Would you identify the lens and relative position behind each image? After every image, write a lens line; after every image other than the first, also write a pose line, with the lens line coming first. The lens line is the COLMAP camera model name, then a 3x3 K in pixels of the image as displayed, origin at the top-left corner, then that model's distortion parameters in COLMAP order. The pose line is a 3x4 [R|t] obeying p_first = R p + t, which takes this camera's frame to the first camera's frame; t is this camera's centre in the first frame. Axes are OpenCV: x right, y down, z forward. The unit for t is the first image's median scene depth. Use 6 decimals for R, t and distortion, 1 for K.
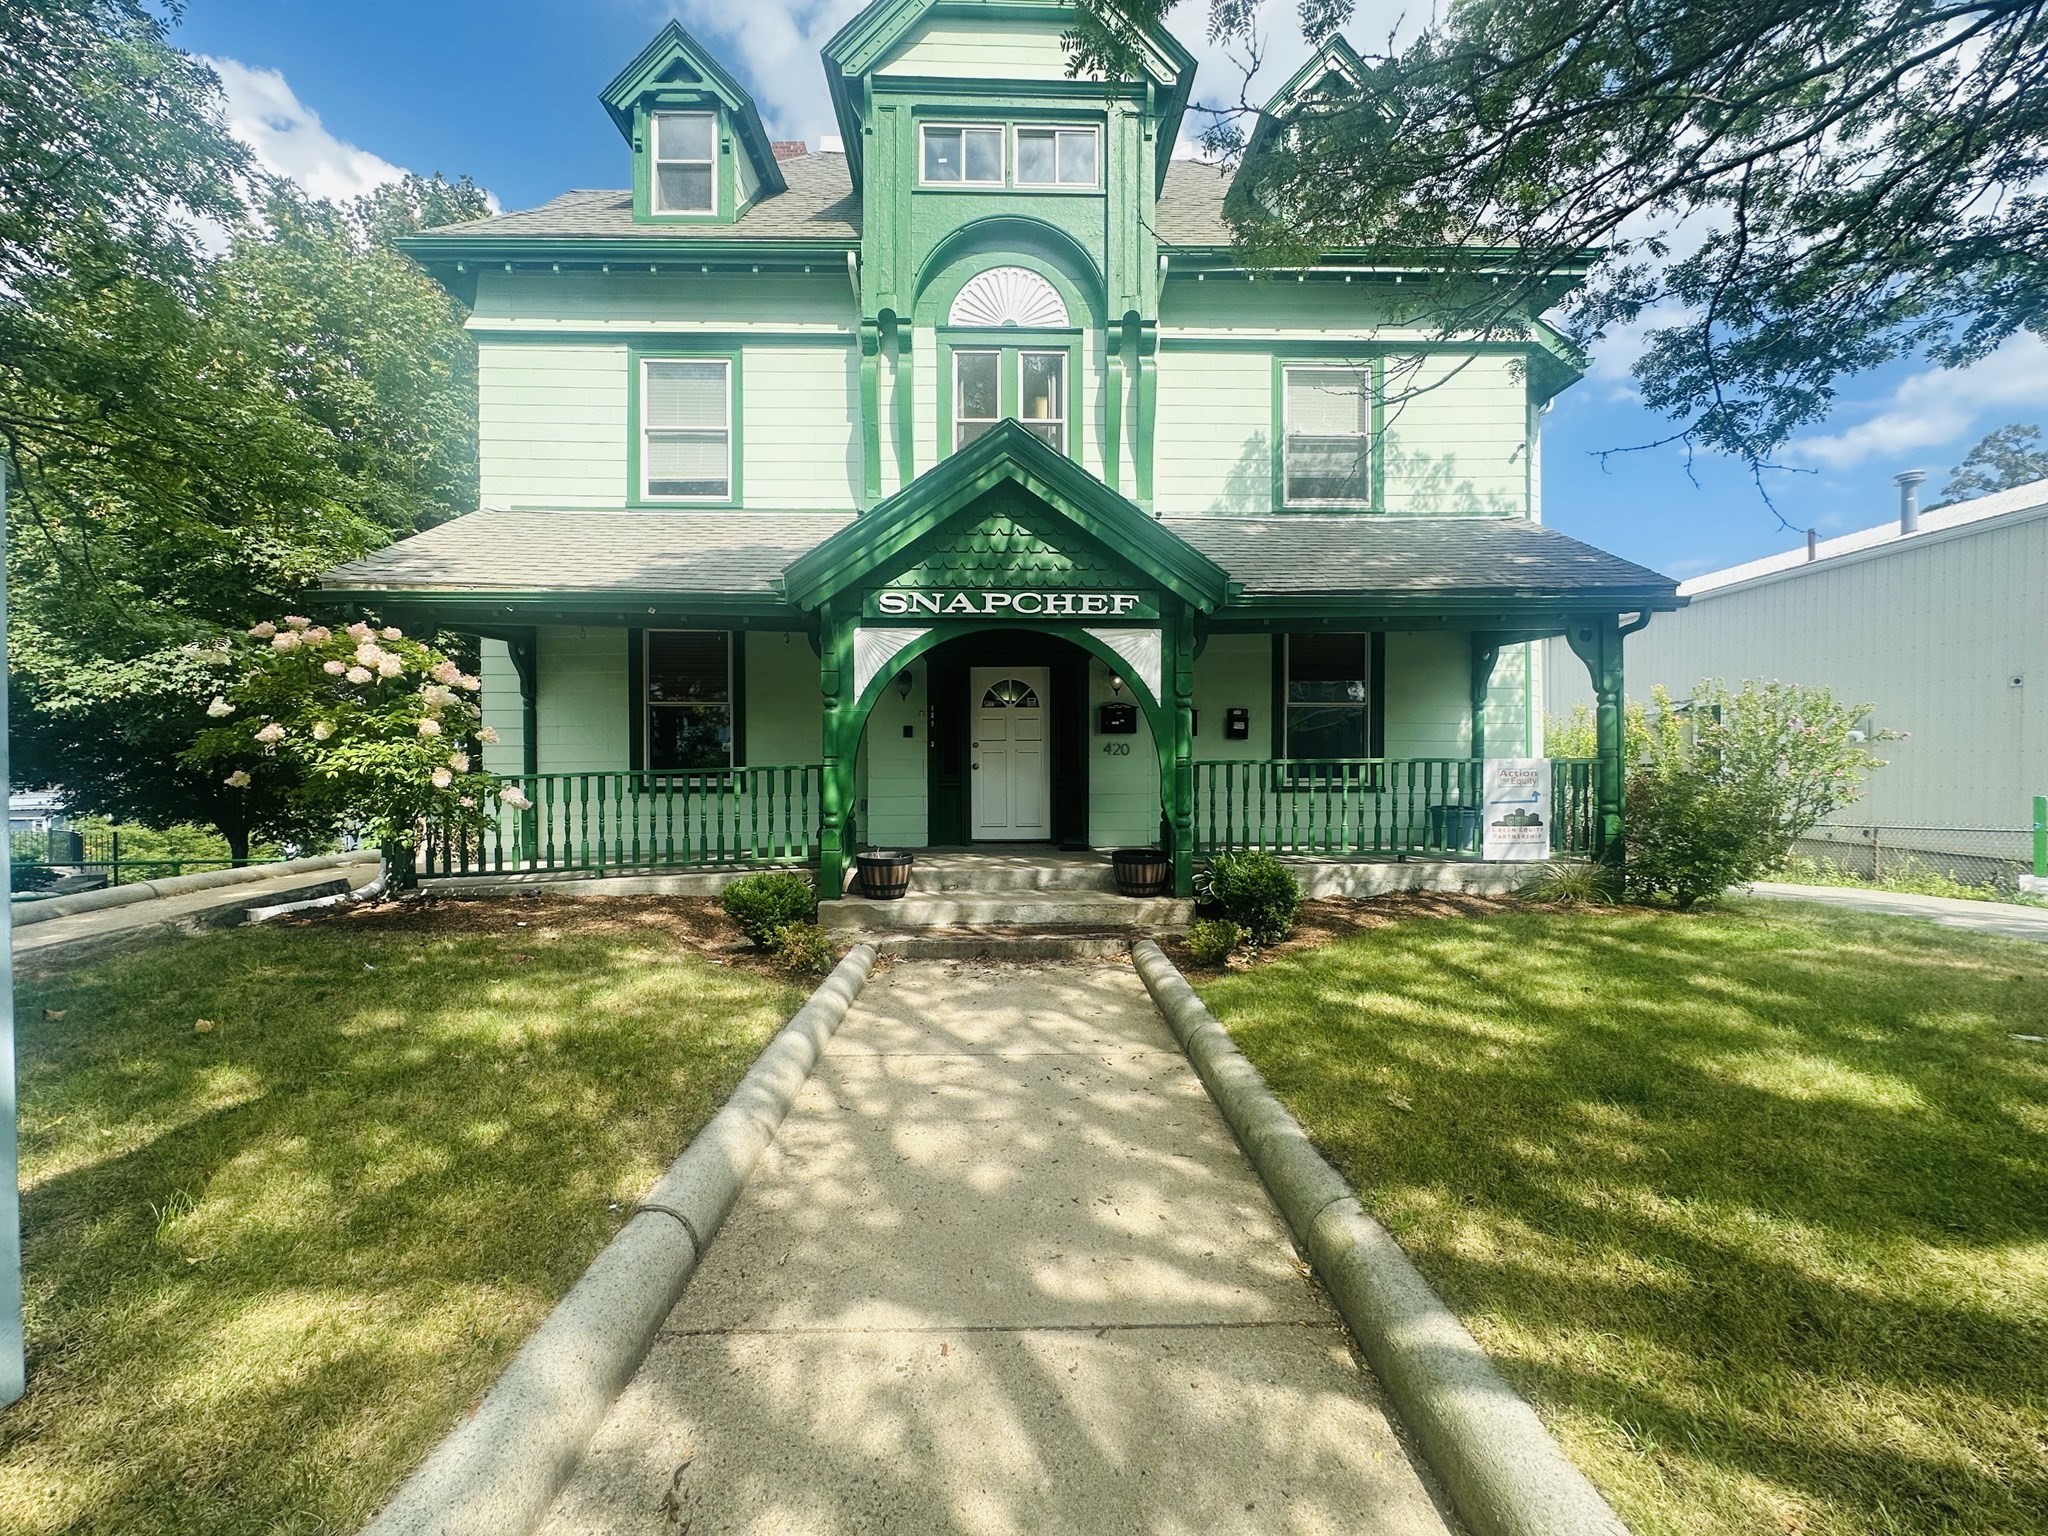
lens RADIAL K [[821.0, 0, 1020.2], [0, 821.0, 768.8], [0, 0, 1]] dist [0.015808, -0.000014]
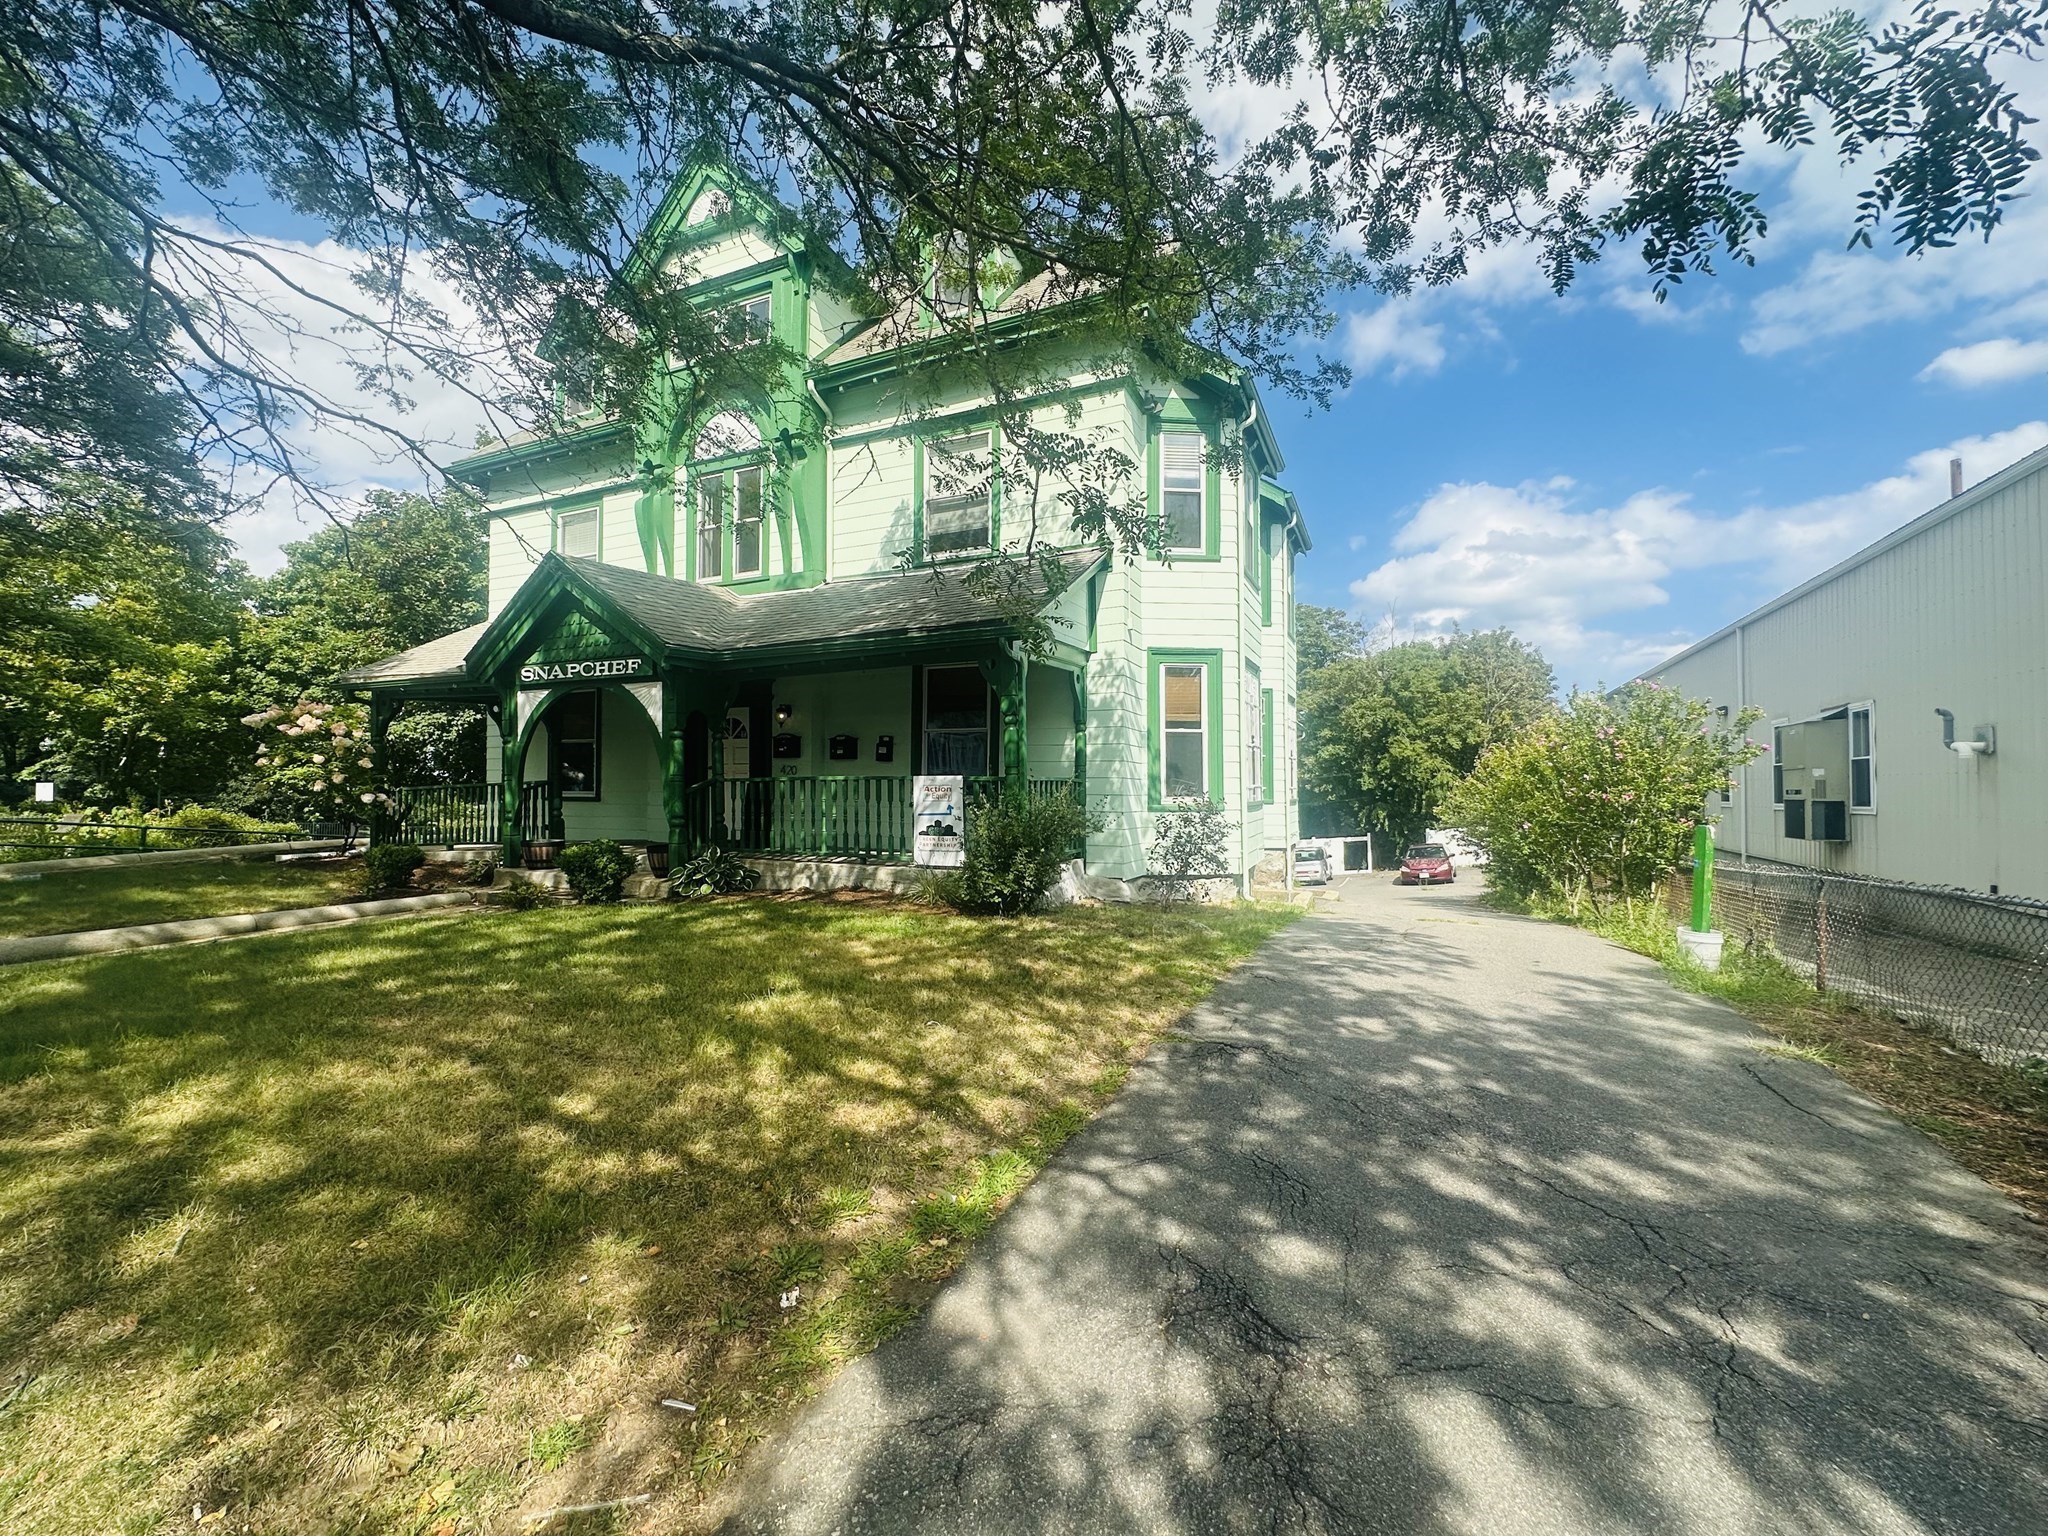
lens RADIAL K [[821.0, 0, 1025.3], [0, 821.0, 769.6], [0, 0, 1]] dist [0.015808, -0.000014]
pose [[0.894714, -0.002114, -0.446635, 1.232436], [-0.007816, 0.999762, -0.020389, 0.000528], [0.446572, 0.021733, 0.894484, 0.034262]]
